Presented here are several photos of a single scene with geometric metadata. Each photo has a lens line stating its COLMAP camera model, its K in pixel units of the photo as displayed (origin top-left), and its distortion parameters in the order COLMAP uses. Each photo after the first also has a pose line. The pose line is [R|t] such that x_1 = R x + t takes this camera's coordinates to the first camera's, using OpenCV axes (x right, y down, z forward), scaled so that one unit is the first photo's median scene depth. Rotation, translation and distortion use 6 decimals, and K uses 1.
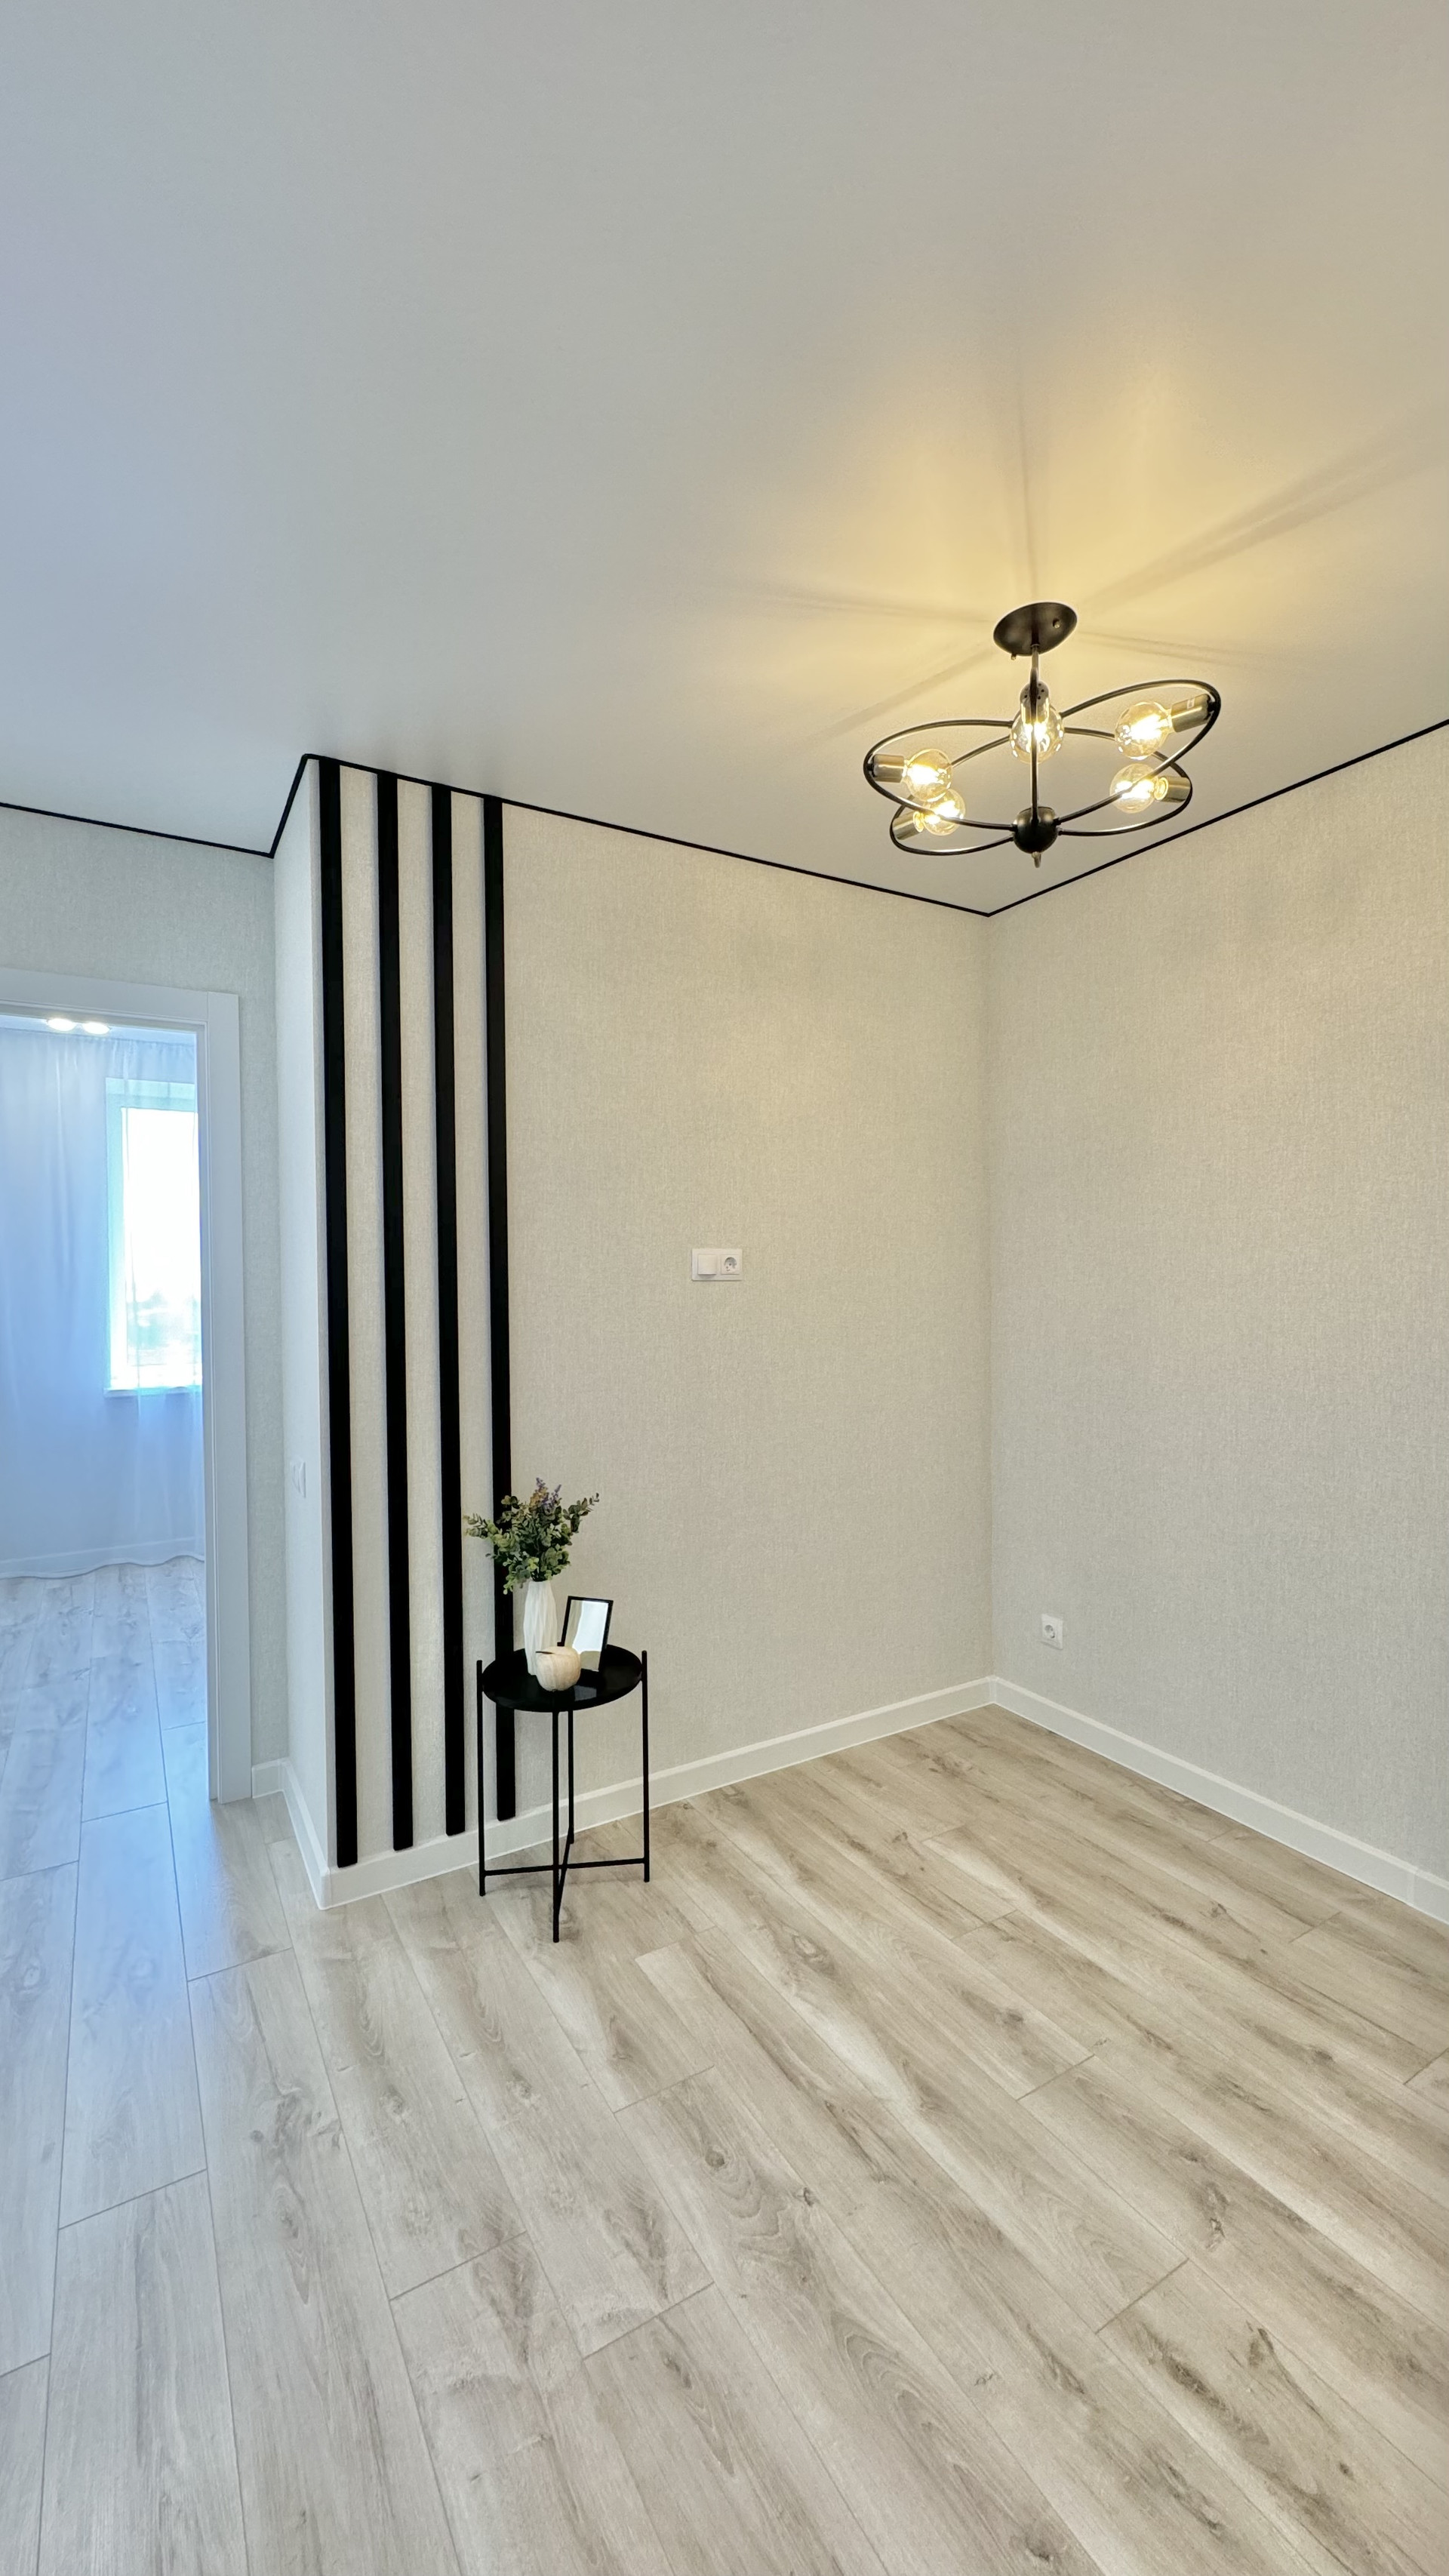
lens RADIAL K [[1025.7, 0, 723.7], [0, 1025.7, 1286.0], [0, 0, 1]] dist [-0.000696, 0.000340]
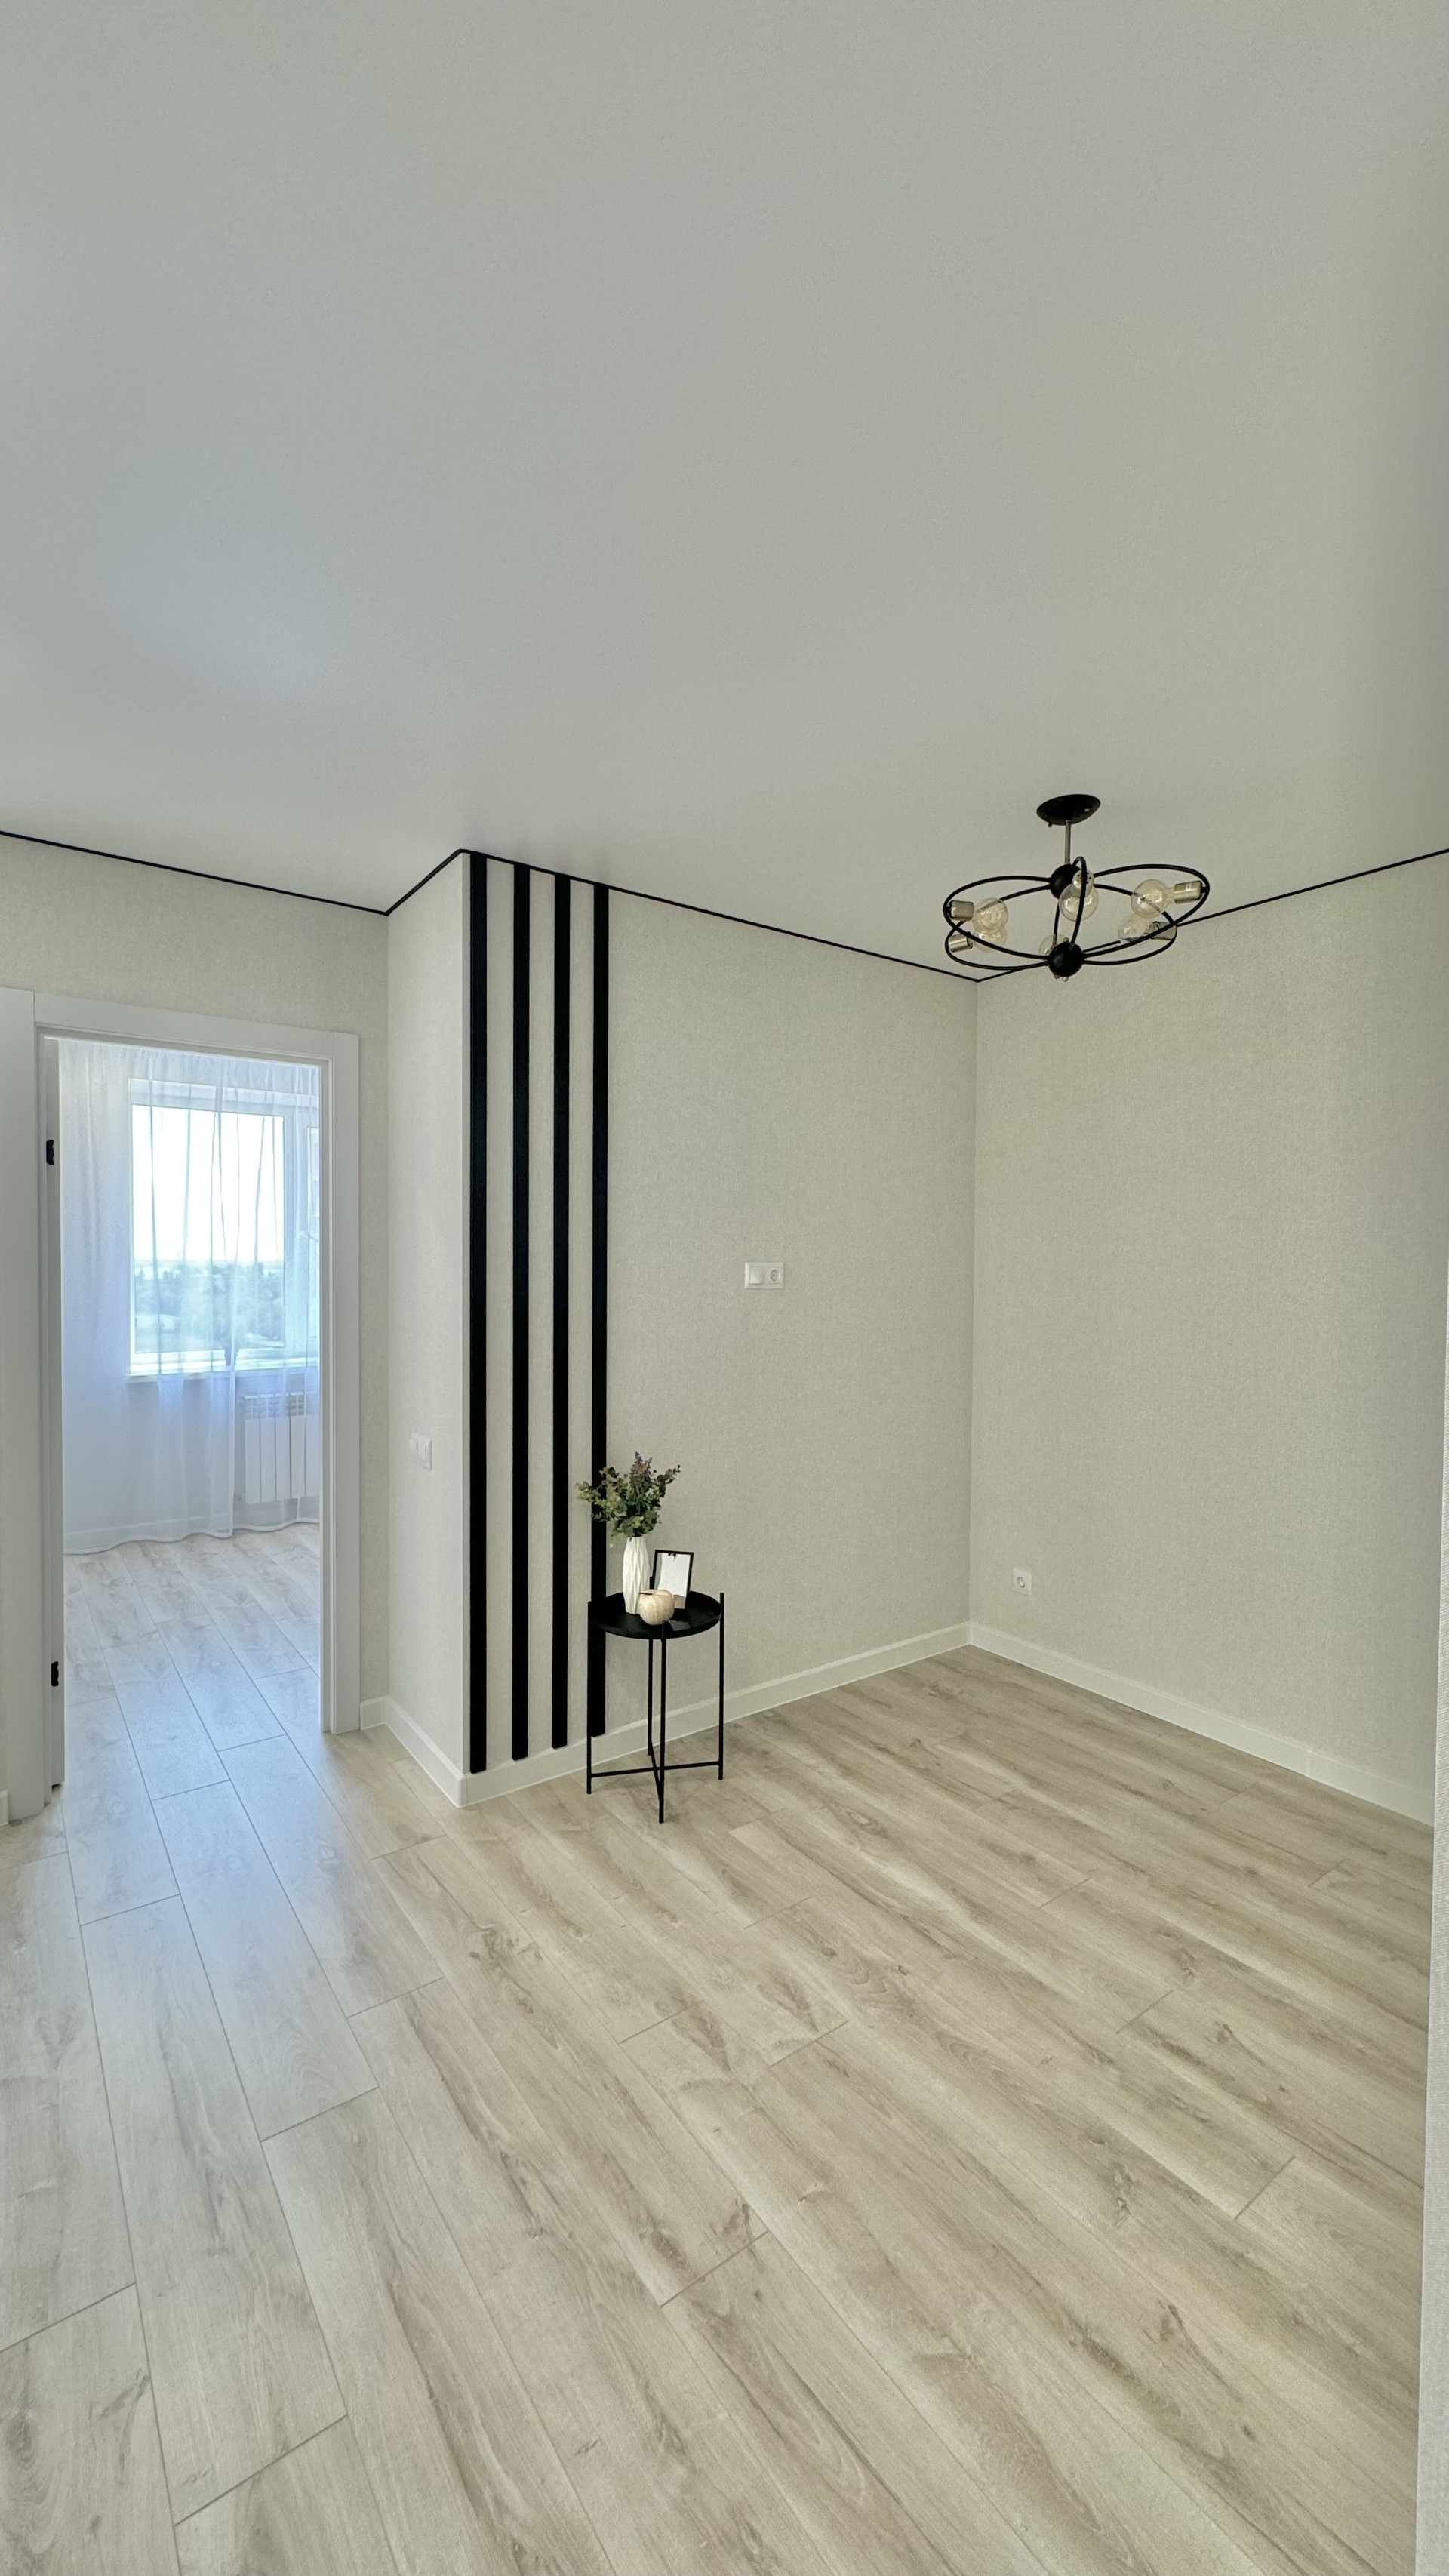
lens RADIAL K [[1025.7, 0, 723.7], [0, 1025.7, 1286.0], [0, 0, 1]] dist [-0.000696, 0.000340]
pose [[0.995349, 0.016059, 0.094987, -0.207709], [-0.016939, 0.999821, 0.008463, -0.022544], [-0.094834, -0.010033, 0.995443, -0.229320]]
